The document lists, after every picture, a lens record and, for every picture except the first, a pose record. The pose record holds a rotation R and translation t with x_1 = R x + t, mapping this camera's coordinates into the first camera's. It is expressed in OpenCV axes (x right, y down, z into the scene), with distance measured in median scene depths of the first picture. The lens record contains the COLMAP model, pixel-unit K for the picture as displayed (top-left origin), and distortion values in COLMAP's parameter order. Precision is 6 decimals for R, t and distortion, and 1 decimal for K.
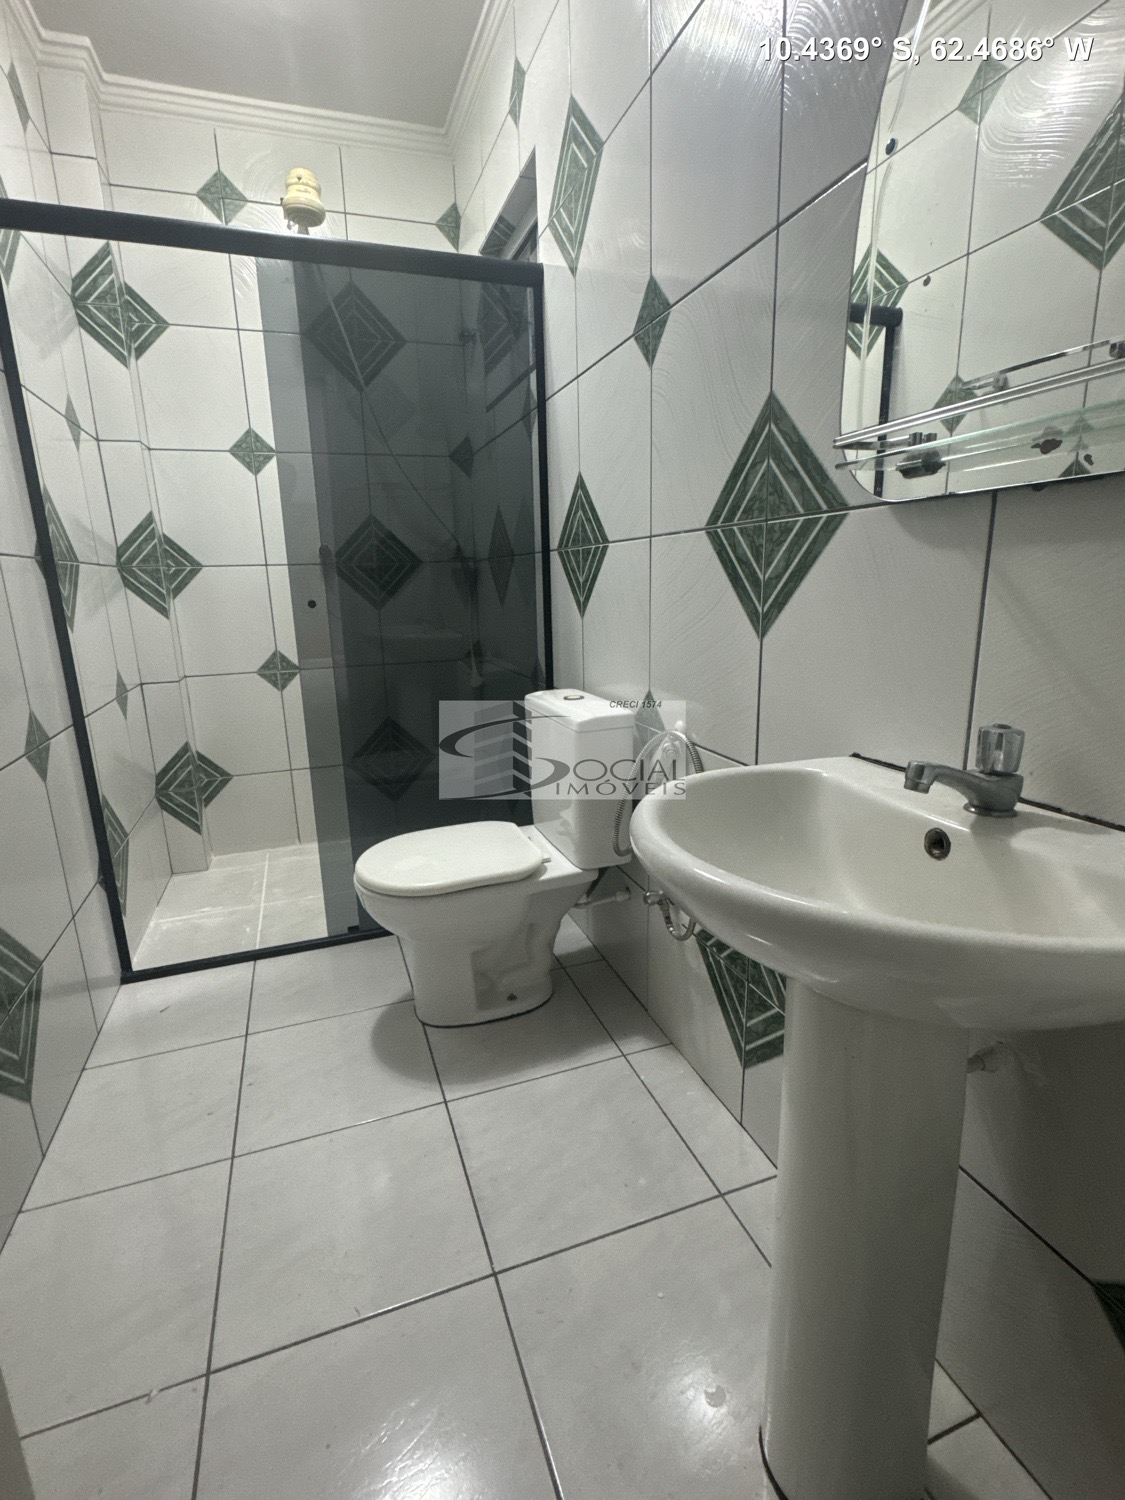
lens RADIAL K [[706.0, 0, 562.5], [0, 706.0, 750.0], [0, 0, 1]] dist [-0.003995, -0.000602]
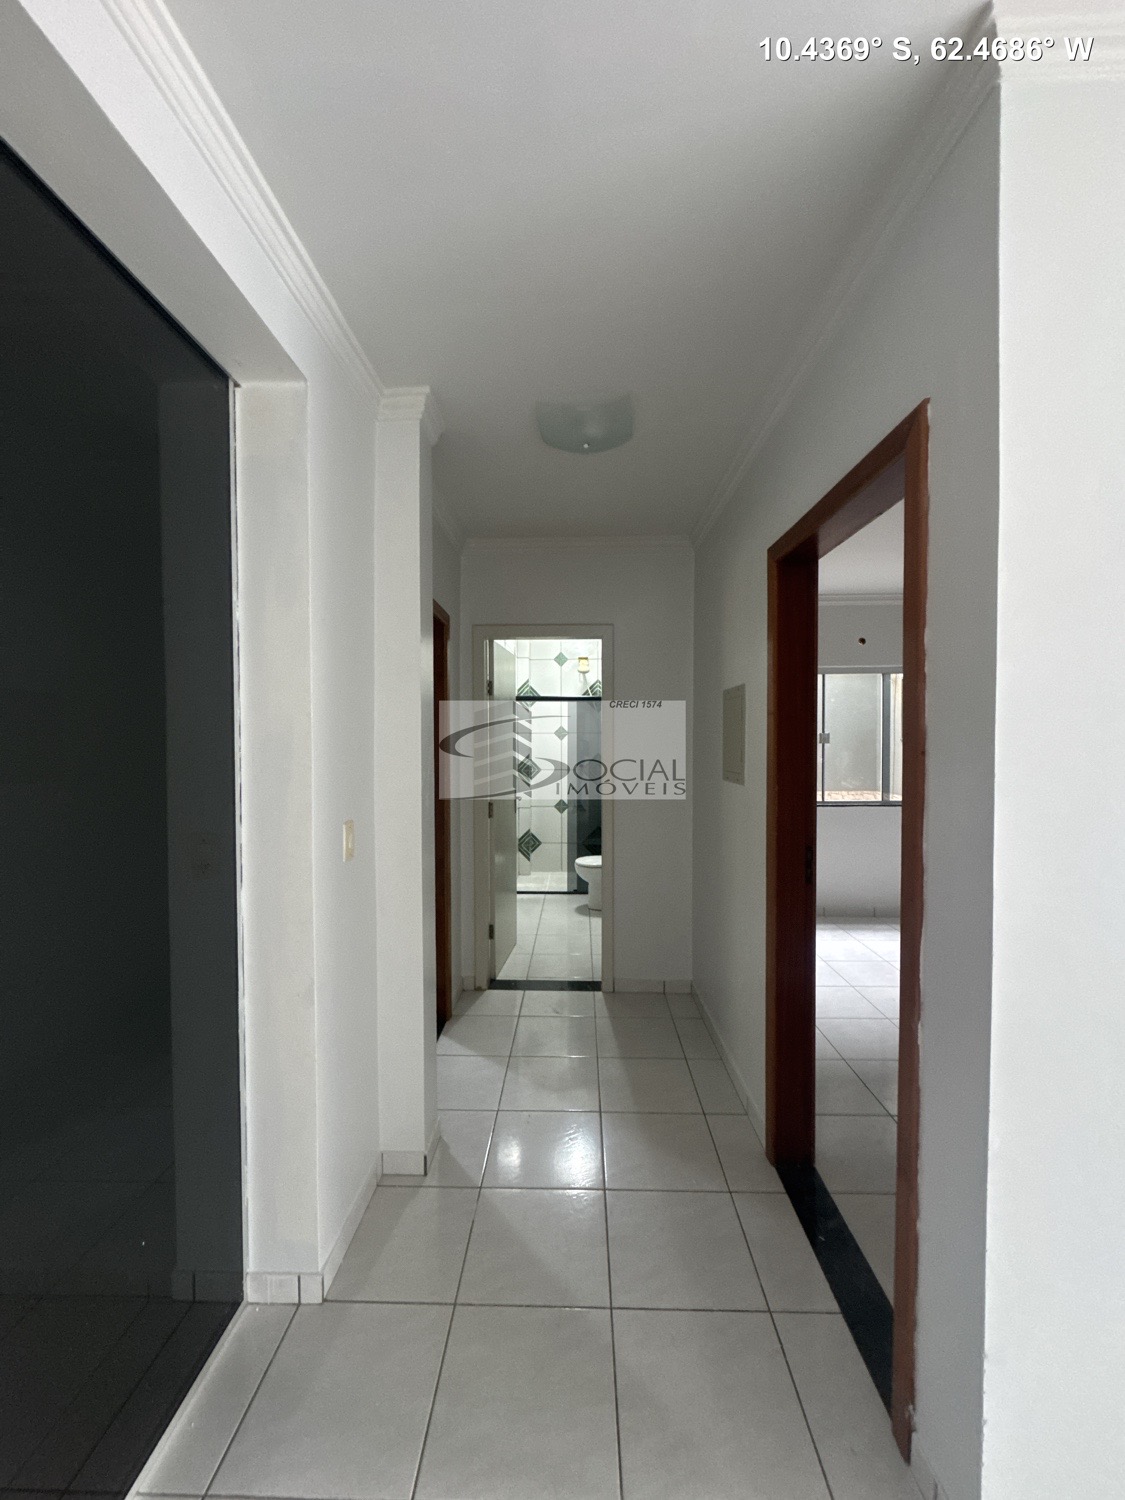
lens RADIAL K [[594.9, 0, 562.5], [0, 594.9, 750.0], [0, 0, 1]] dist [-0.000115, 0.000091]
pose [[0.930346, 0.032322, -0.365256, 0.554613], [-0.106172, 0.977183, -0.183957, 0.124482], [0.350976, 0.209923, 0.912550, -1.451772]]
